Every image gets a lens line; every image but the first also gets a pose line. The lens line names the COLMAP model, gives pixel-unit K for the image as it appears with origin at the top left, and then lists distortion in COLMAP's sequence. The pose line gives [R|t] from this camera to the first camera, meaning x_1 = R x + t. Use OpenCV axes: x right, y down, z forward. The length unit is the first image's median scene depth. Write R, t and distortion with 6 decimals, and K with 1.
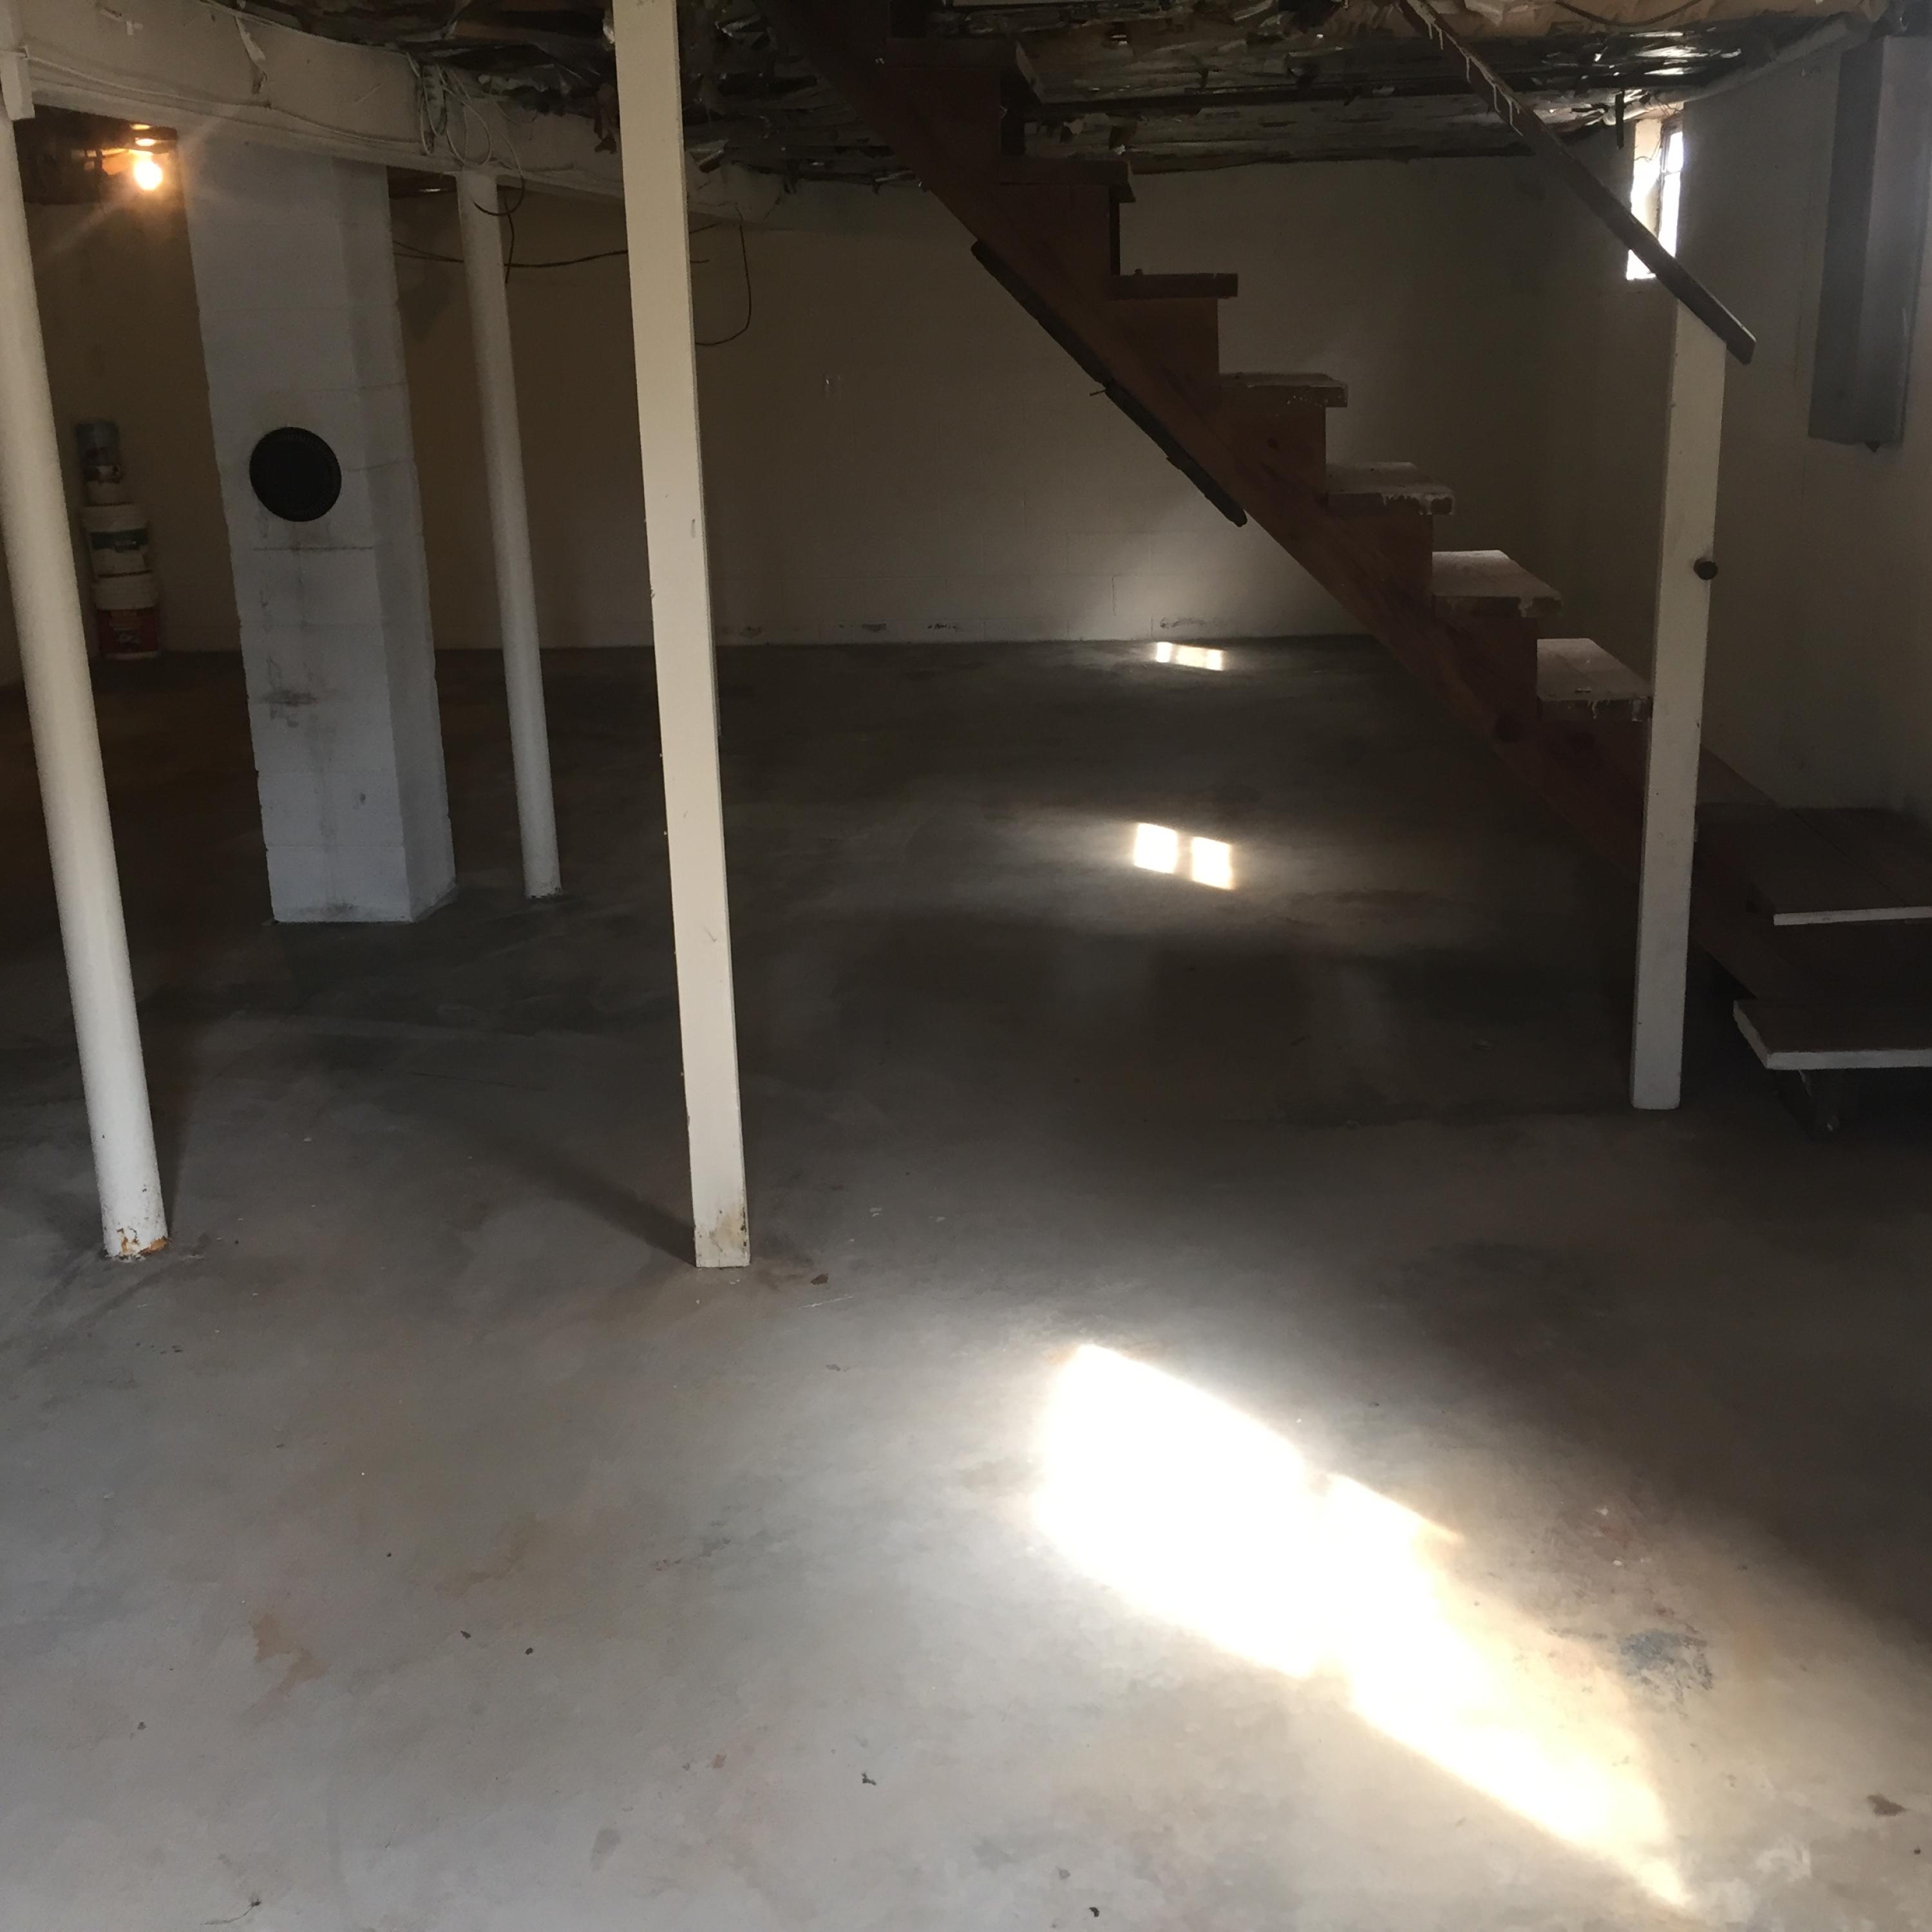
lens RADIAL K [[2225.1, 0, 960.7], [0, 2225.1, 997.3], [0, 0, 1]] dist [0.067623, -0.110839]
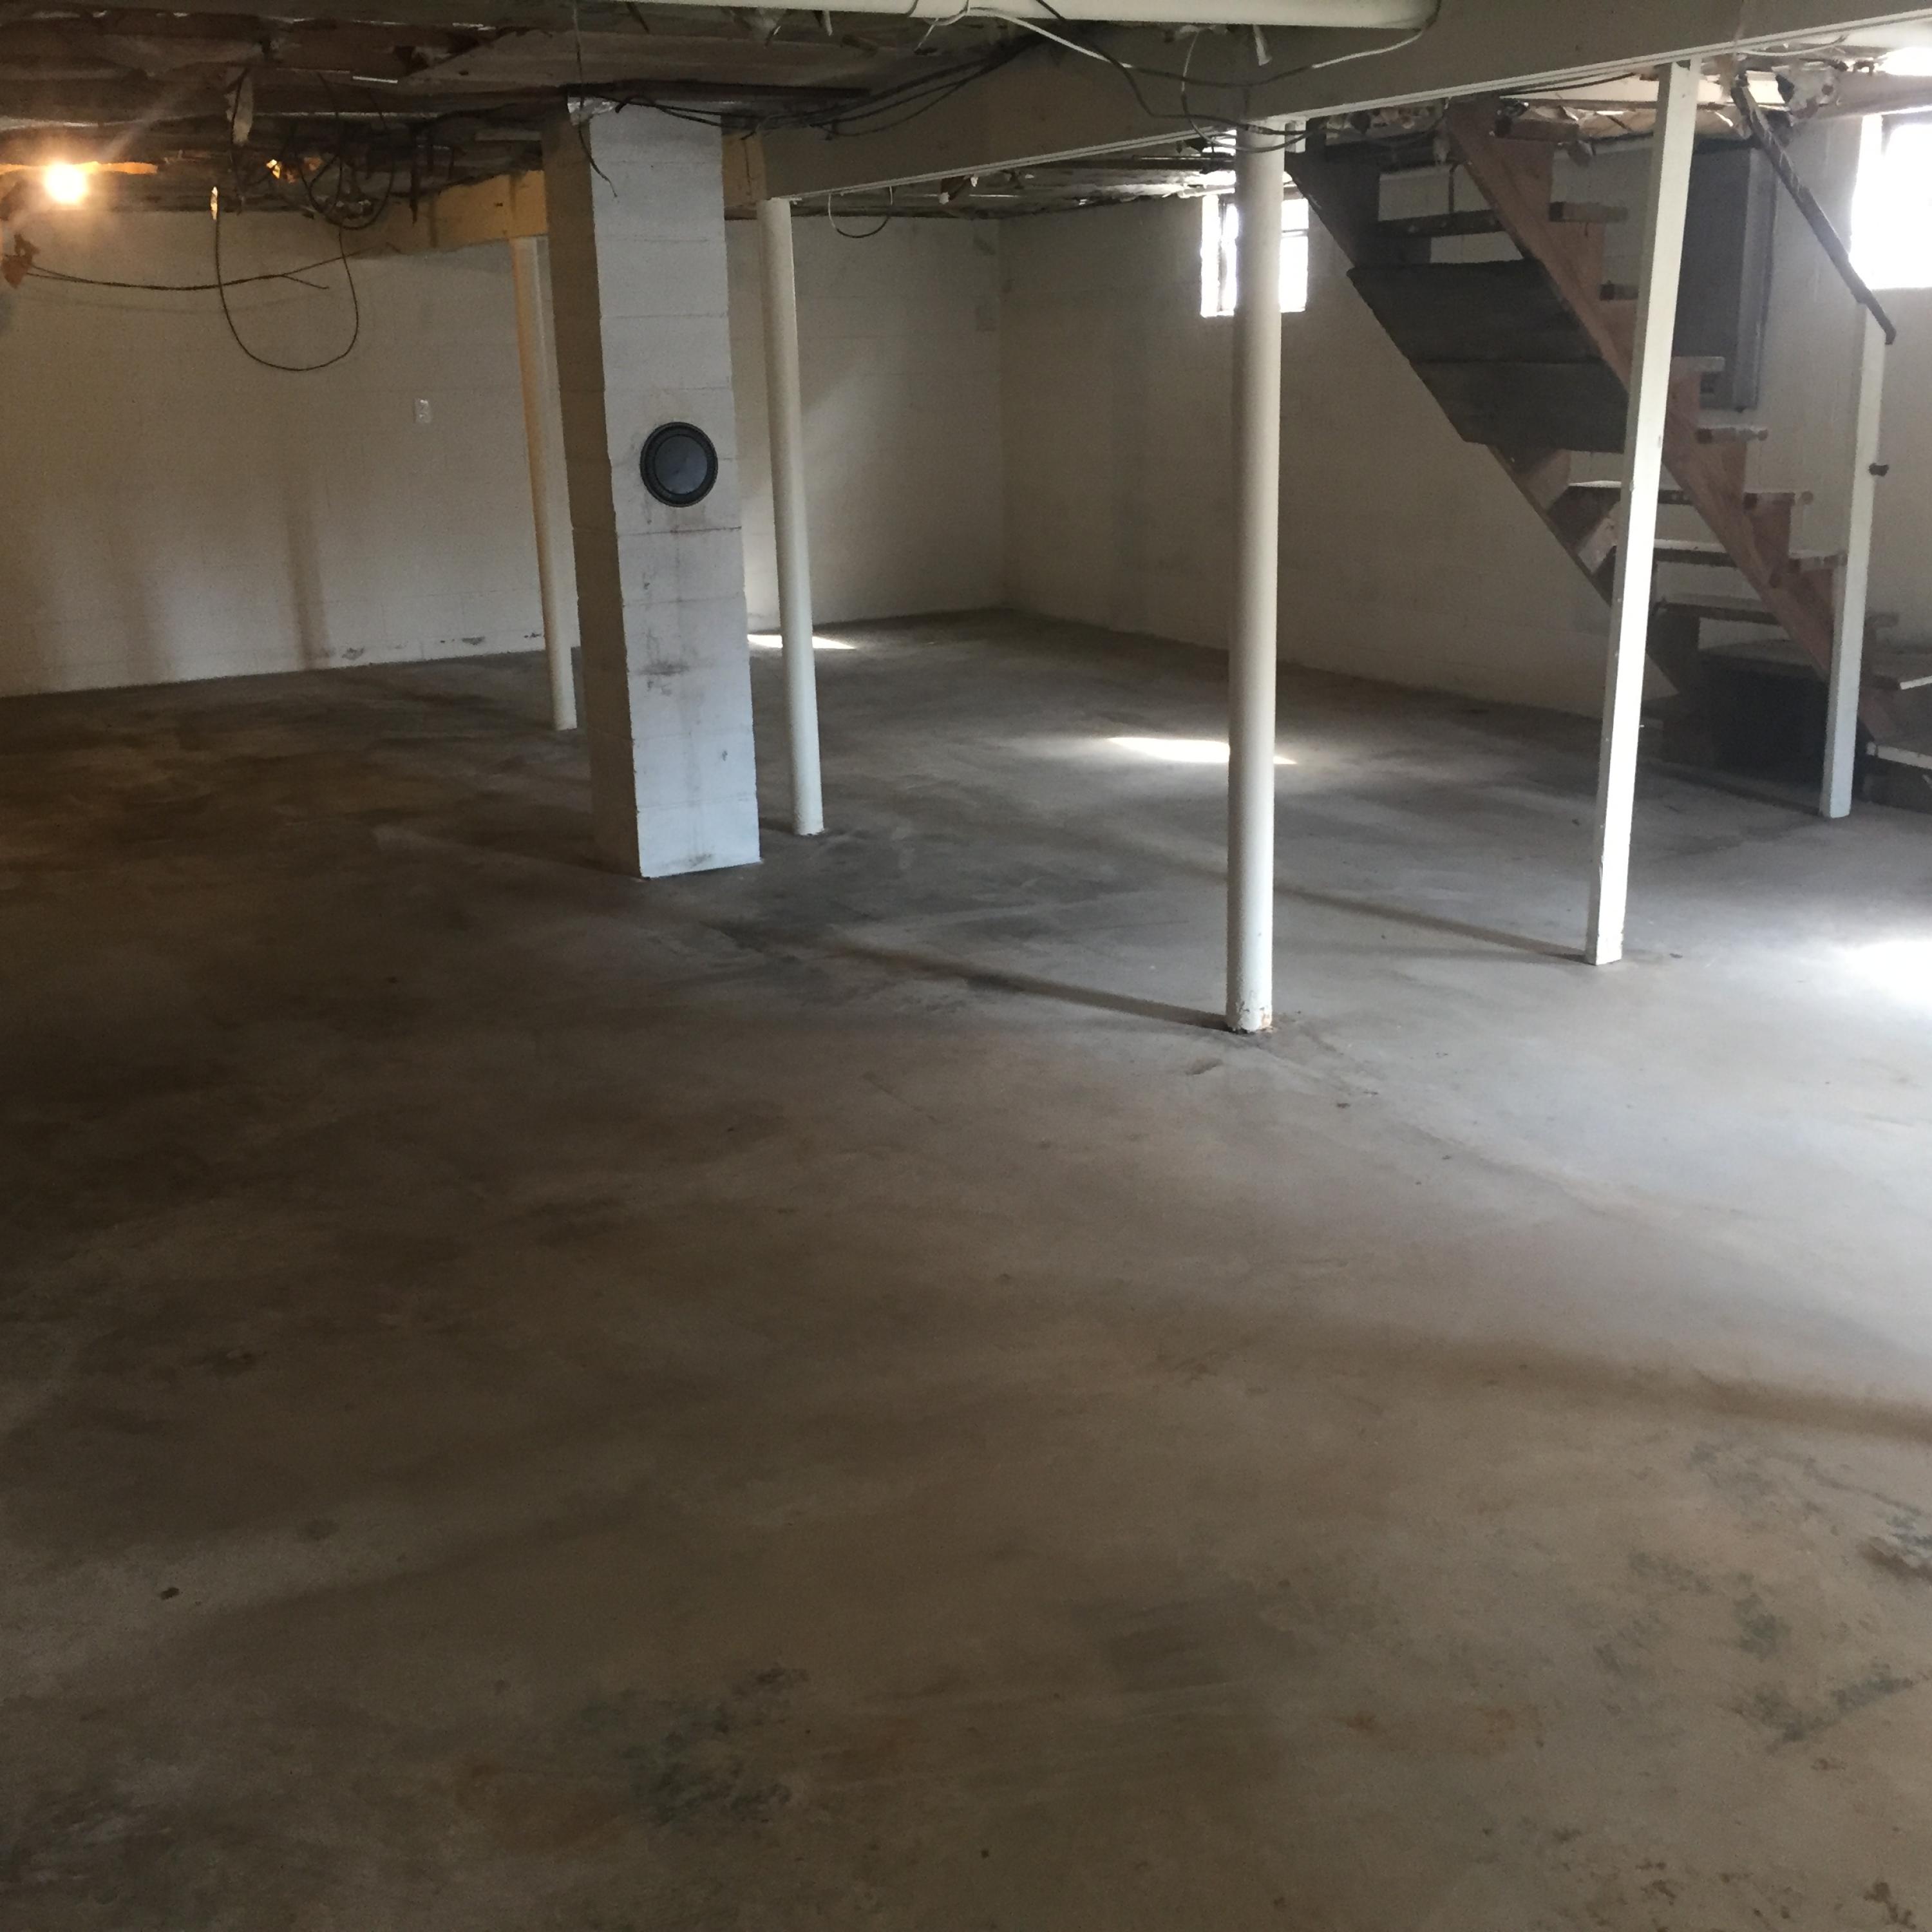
lens RADIAL K [[2225.1, 0, 960.7], [0, 2225.1, 997.3], [0, 0, 1]] dist [0.067623, -0.110839]
pose [[0.824800, -0.153801, 0.544105, -0.816955], [0.168707, 0.985402, 0.022802, 0.025758], [-0.539670, 0.072987, 0.838707, 0.012304]]
